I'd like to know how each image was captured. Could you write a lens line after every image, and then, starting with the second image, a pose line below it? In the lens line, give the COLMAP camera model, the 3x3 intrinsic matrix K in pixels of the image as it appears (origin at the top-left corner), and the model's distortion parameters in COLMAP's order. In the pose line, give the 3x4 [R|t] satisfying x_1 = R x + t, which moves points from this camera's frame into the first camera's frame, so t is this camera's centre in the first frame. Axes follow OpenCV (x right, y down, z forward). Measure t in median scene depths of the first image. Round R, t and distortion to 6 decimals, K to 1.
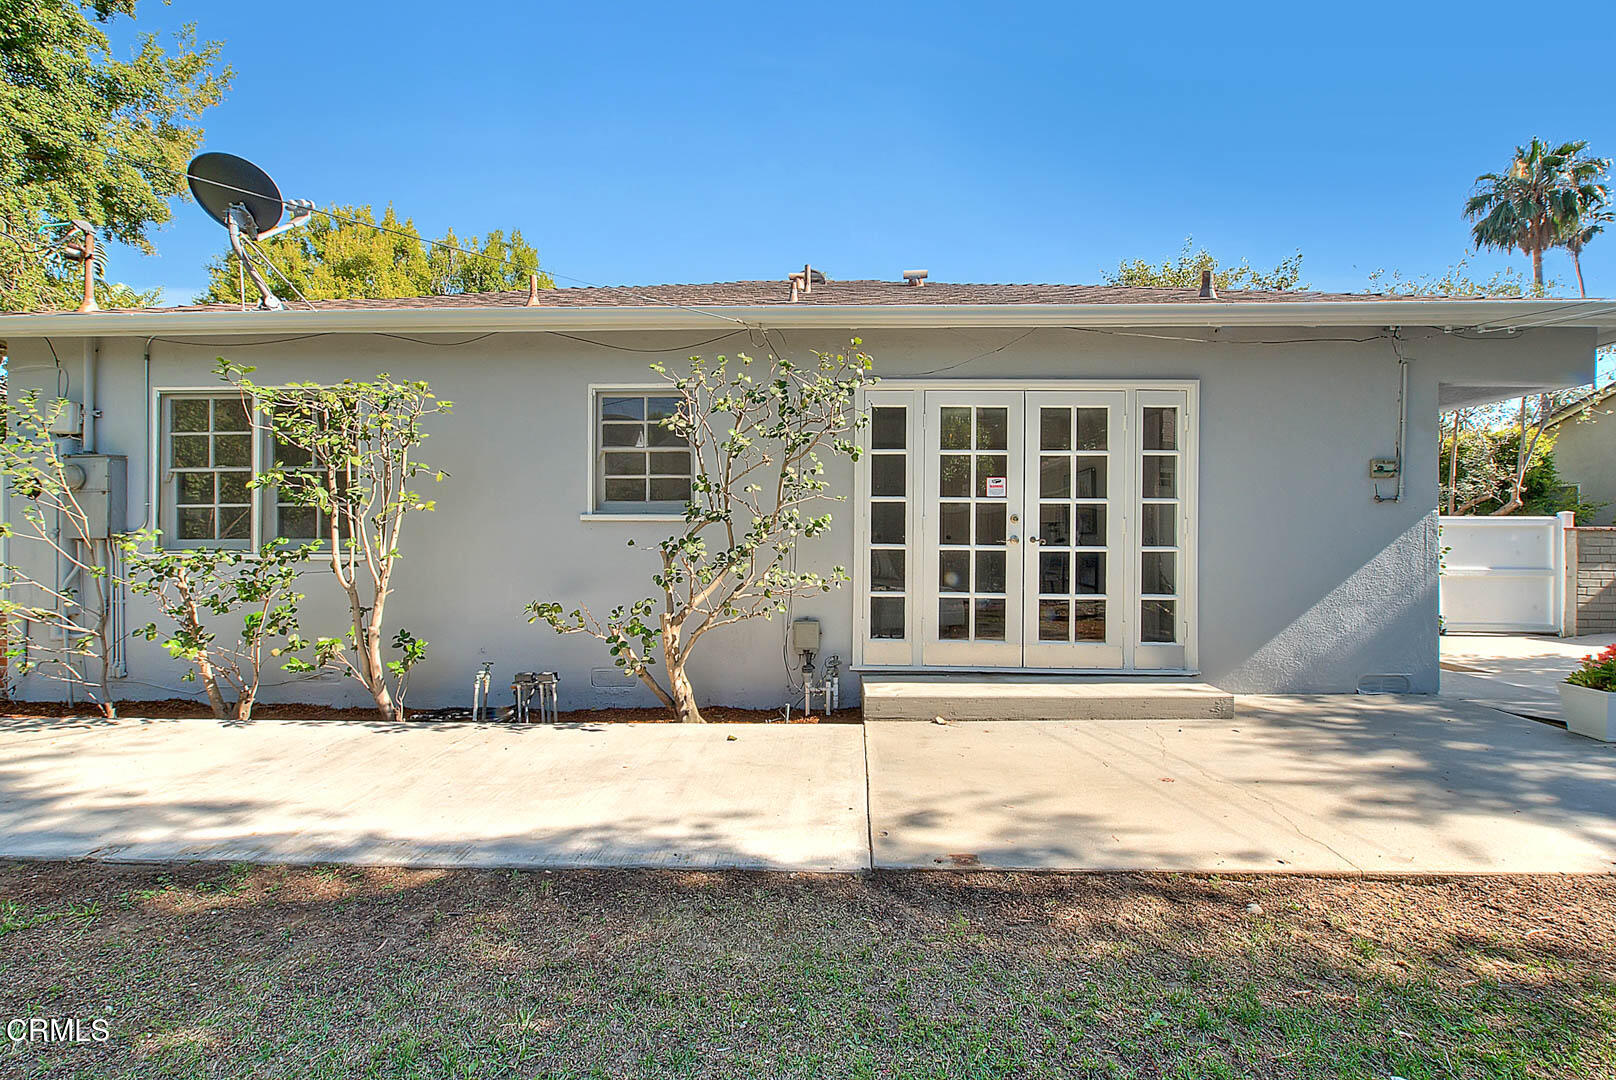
lens RADIAL K [[691.1, 0, 794.5], [0, 691.1, 518.2], [0, 0, 1]] dist [-0.011971, -0.000750]
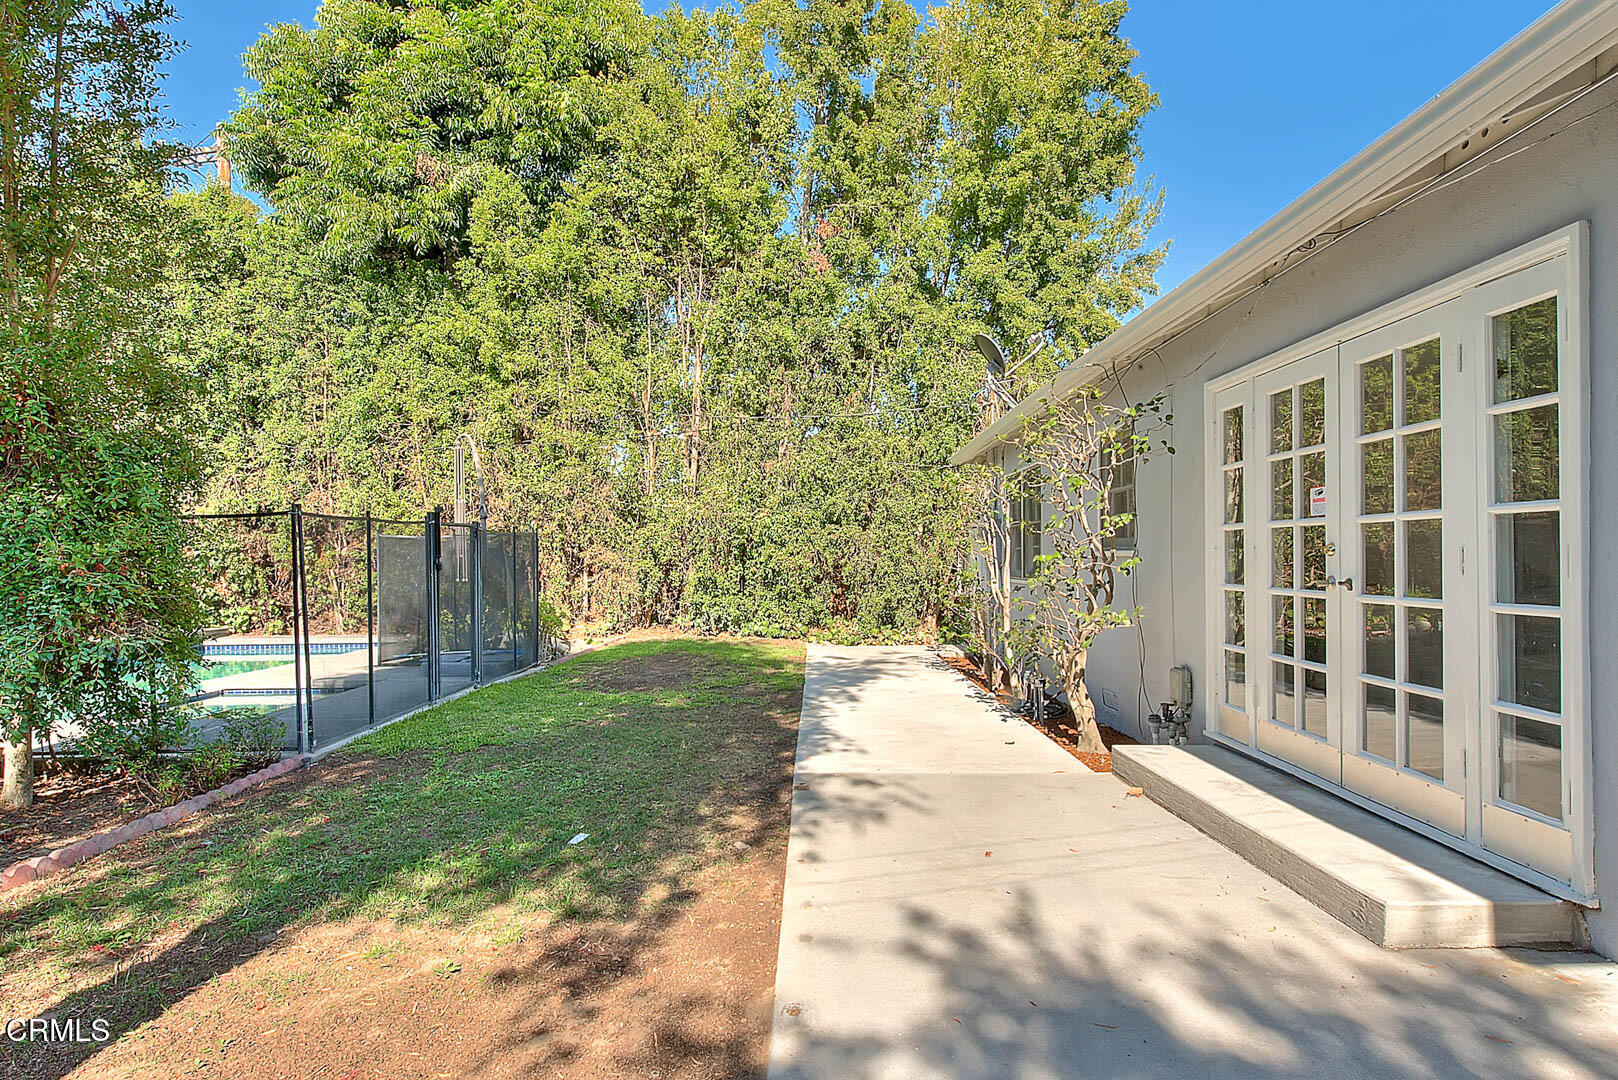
lens RADIAL K [[838.9, 0, 808.1], [0, 838.9, 551.5], [0, 0, 1]] dist [-0.010015, 0.002757]
pose [[0.035969, -0.011863, -0.999283, 1.090718], [0.025699, 0.999610, -0.010942, -0.001671], [0.999022, -0.025287, 0.036259, 0.499916]]
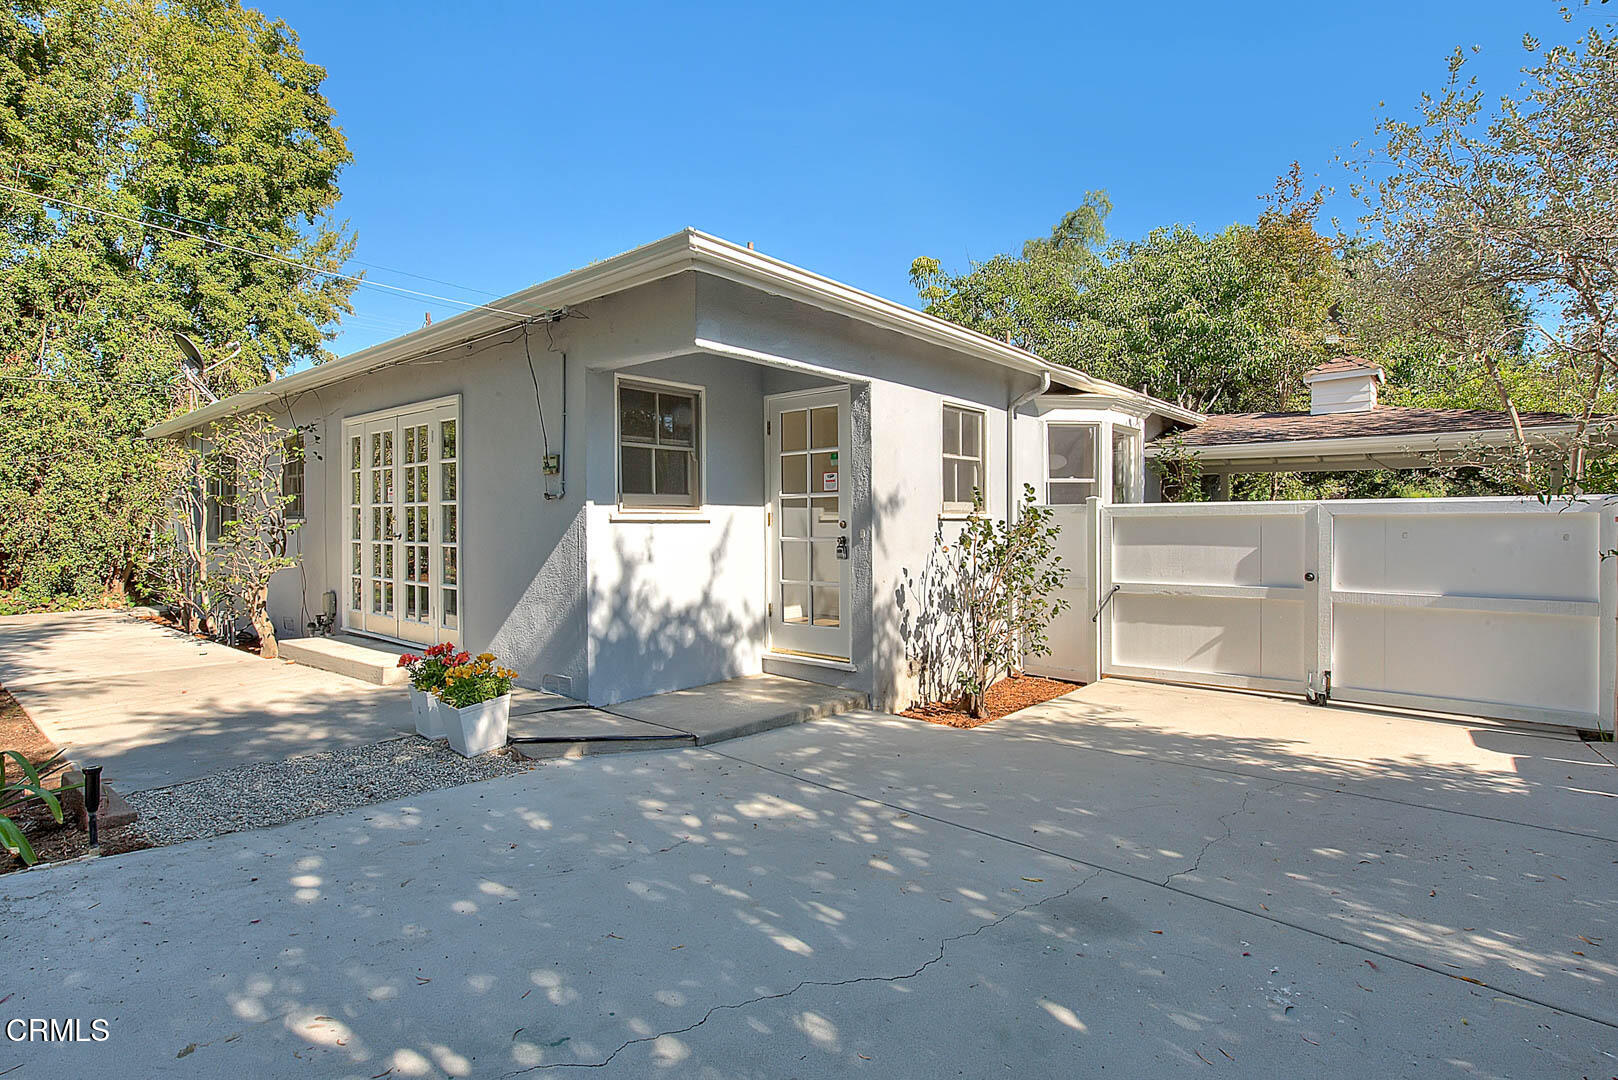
lens RADIAL K [[838.9, 0, 796.1], [0, 838.9, 533.3], [0, 0, 1]] dist [-0.010015, 0.002757]
pose [[0.768492, 0.001494, -0.639857, 1.889059], [0.015234, 0.999671, 0.020631, 0.005779], [0.639678, -0.025602, 0.768217, 0.303527]]
